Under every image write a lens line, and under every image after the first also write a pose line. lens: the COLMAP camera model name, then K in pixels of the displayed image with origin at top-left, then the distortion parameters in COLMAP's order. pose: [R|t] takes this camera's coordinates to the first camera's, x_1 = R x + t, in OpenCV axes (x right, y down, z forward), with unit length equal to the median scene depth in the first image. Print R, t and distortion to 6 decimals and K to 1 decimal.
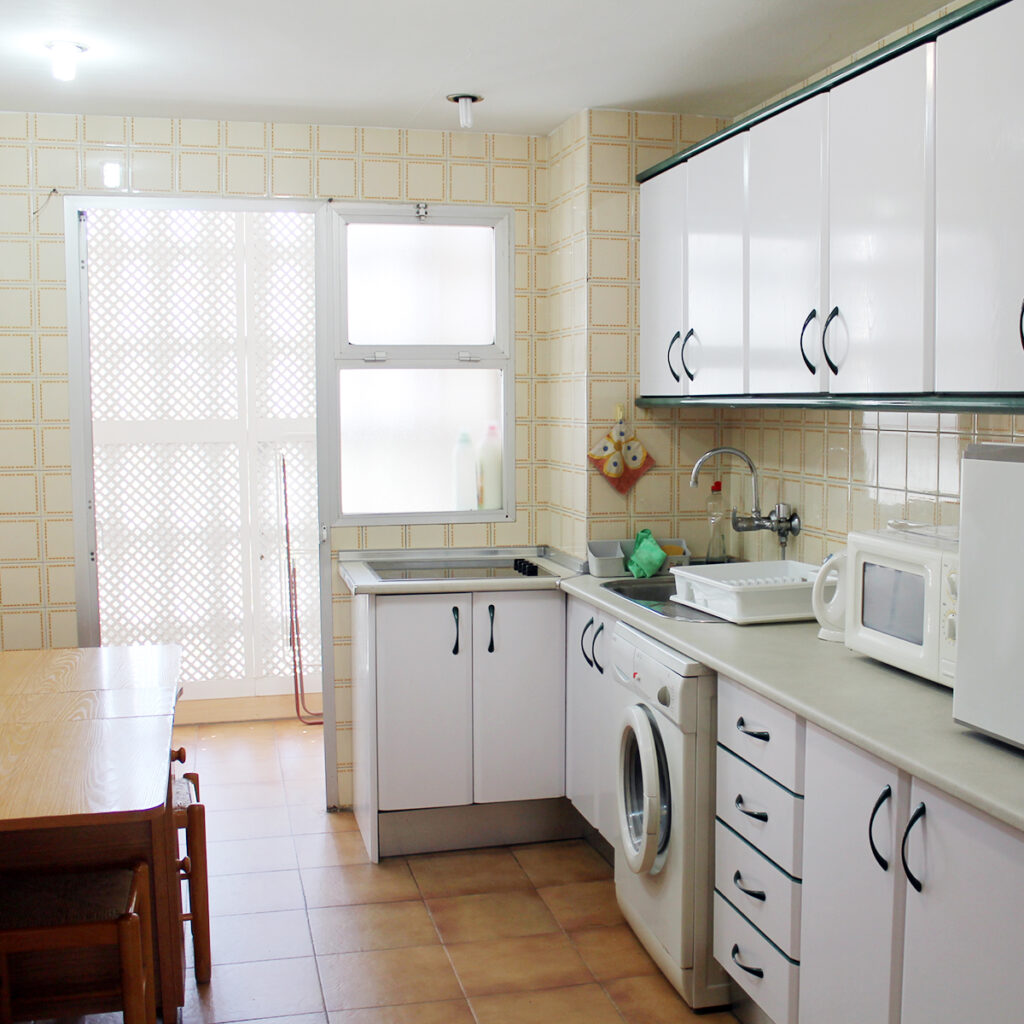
lens RADIAL K [[1326.5, 0, 512.0], [0, 1326.5, 512.0], [0, 0, 1]] dist [-0.012748, 0.026139]
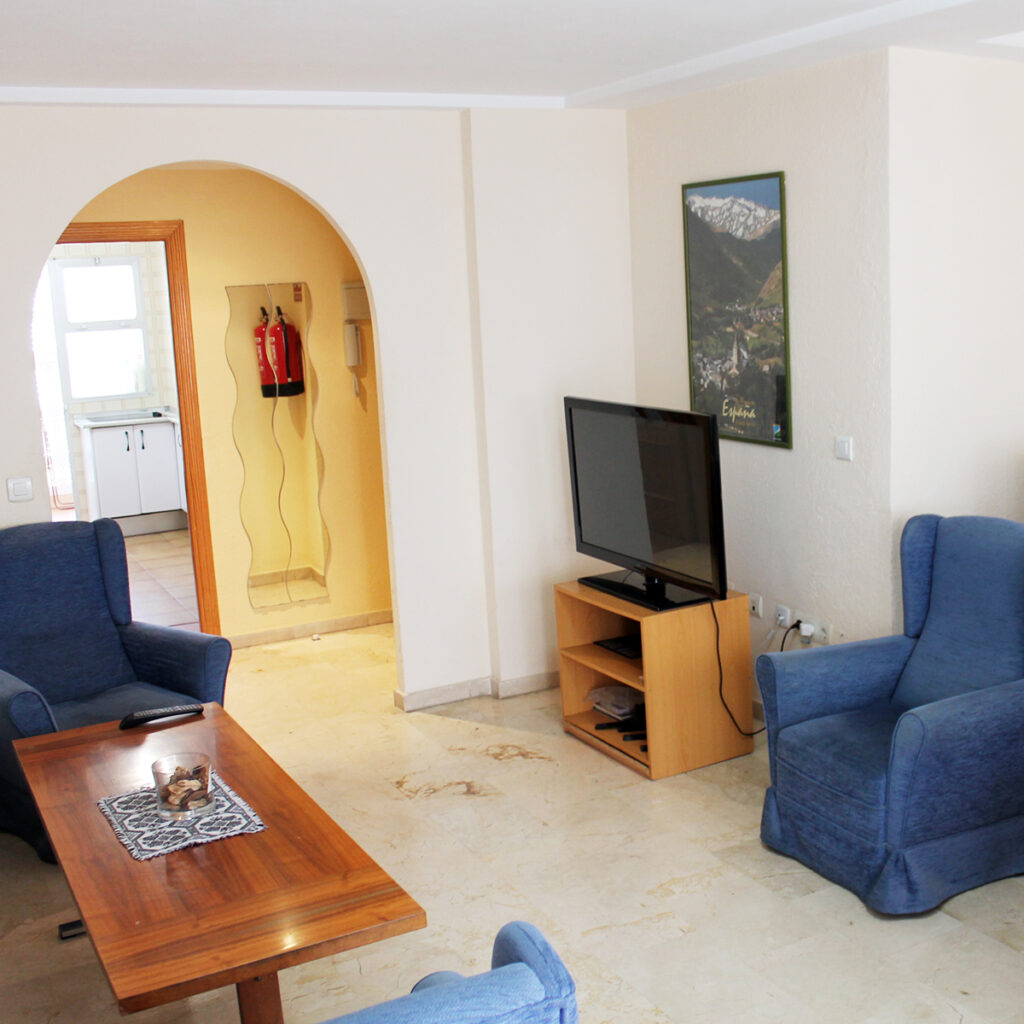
lens RADIAL K [[1326.5, 0, 512.0], [0, 1326.5, 512.0], [0, 0, 1]] dist [-0.012748, 0.026139]
pose [[0.975895, -0.083856, 0.201489, 0.131255], [0.067631, 0.993987, 0.086114, 0.051307], [-0.207499, -0.070412, 0.975698, -1.377938]]
